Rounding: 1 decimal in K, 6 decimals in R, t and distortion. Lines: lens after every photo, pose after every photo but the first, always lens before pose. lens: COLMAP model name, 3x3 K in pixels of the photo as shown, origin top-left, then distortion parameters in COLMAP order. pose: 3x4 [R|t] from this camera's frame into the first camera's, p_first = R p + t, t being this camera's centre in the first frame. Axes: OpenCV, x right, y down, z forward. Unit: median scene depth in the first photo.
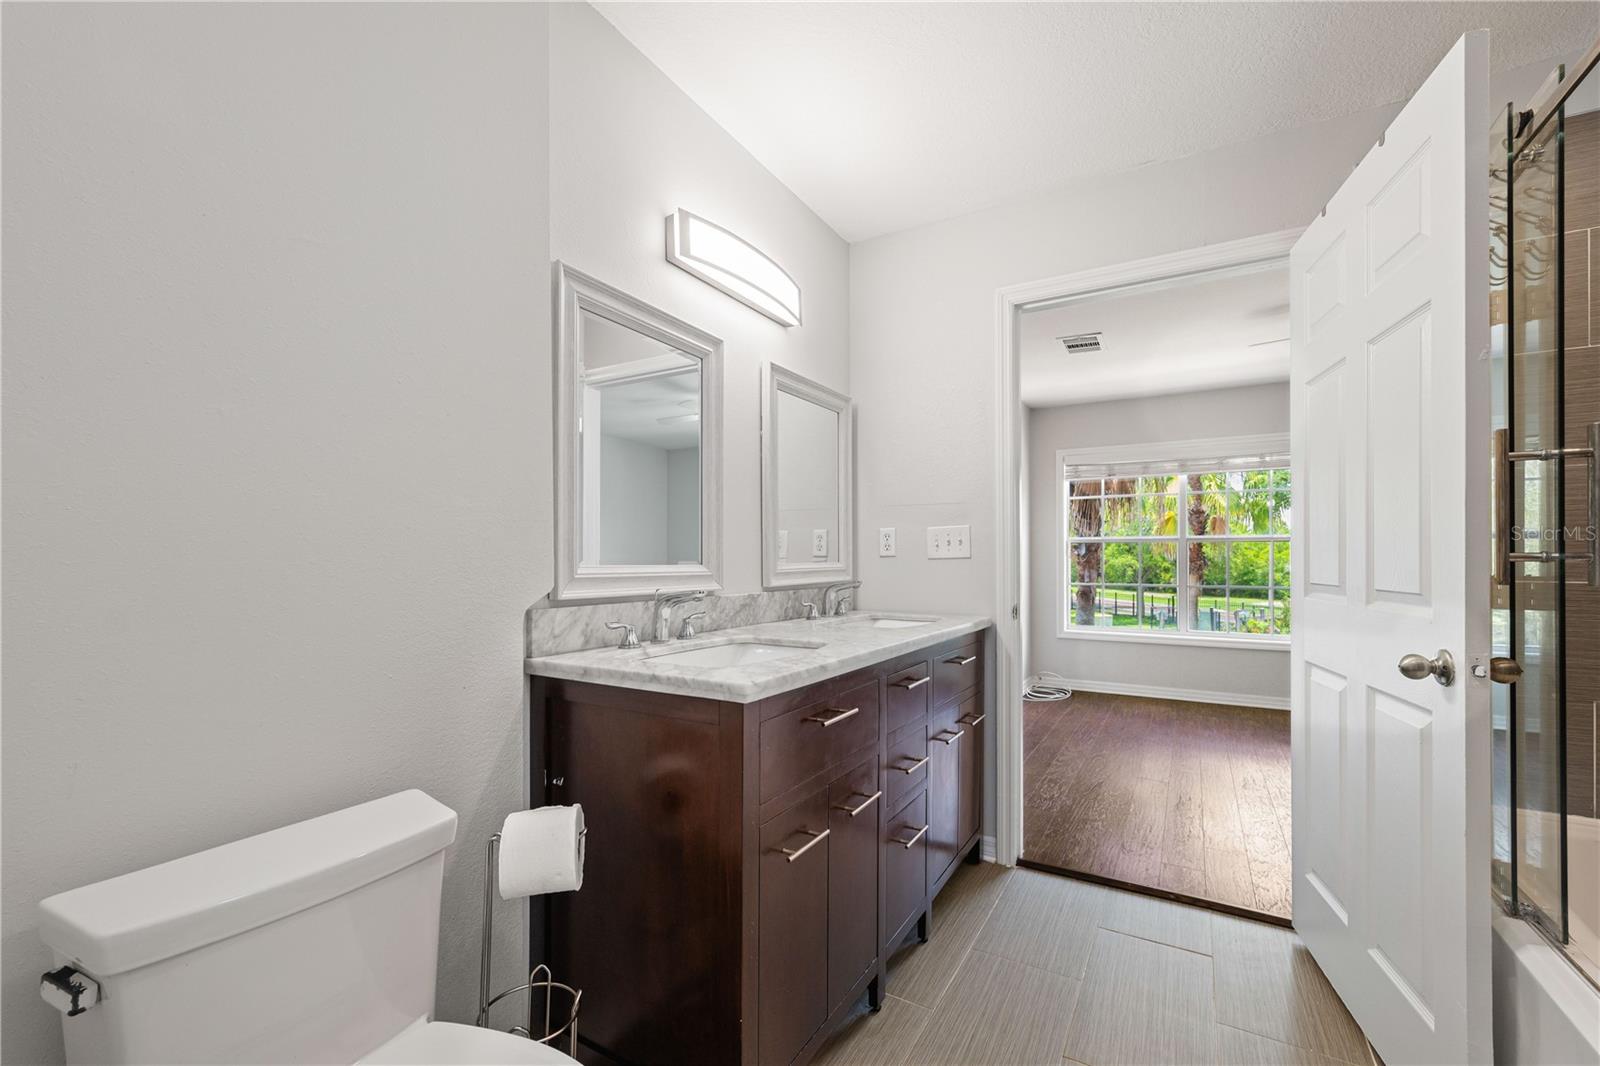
lens RADIAL K [[656.6, 0, 799.4], [0, 656.6, 550.2], [0, 0, 1]] dist [-0.006523, 0.002088]
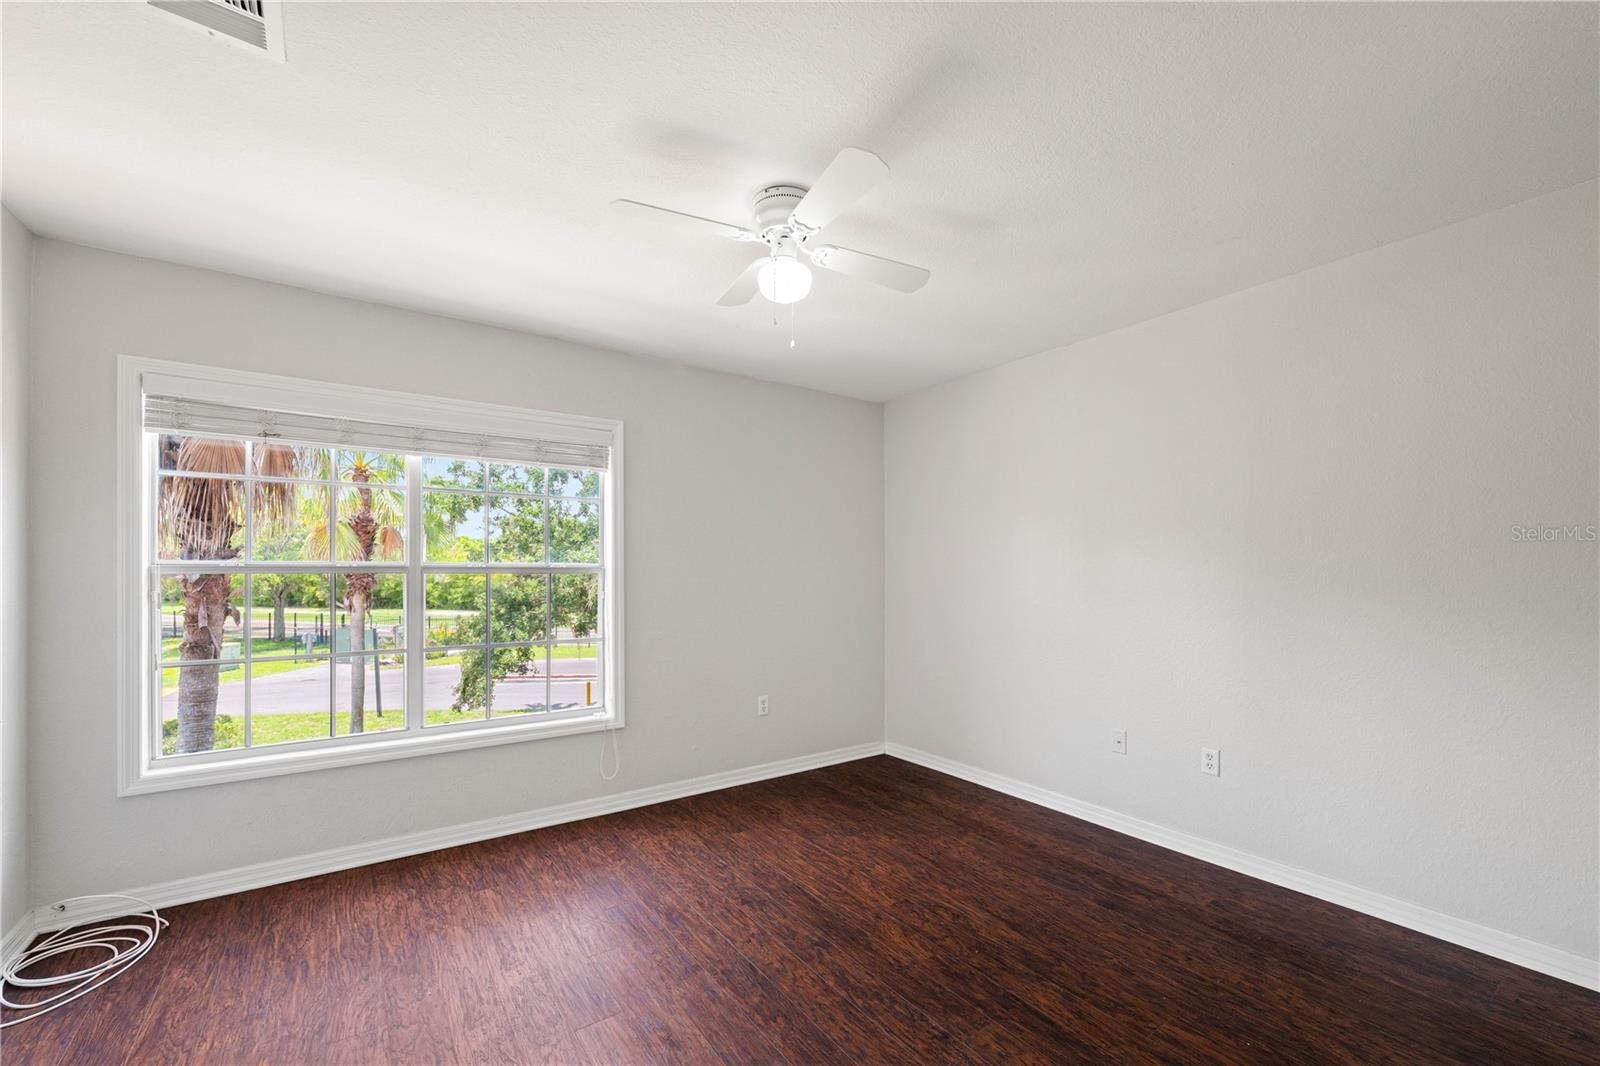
lens RADIAL K [[656.6, 0, 832.6], [0, 656.6, 571.7], [0, 0, 1]] dist [-0.006523, 0.002088]
pose [[0.378244, -0.000992, 0.925705, 0.086948], [-0.013908, 0.999880, 0.006754, -0.010212], [-0.925601, -0.015430, 0.378185, 0.203765]]
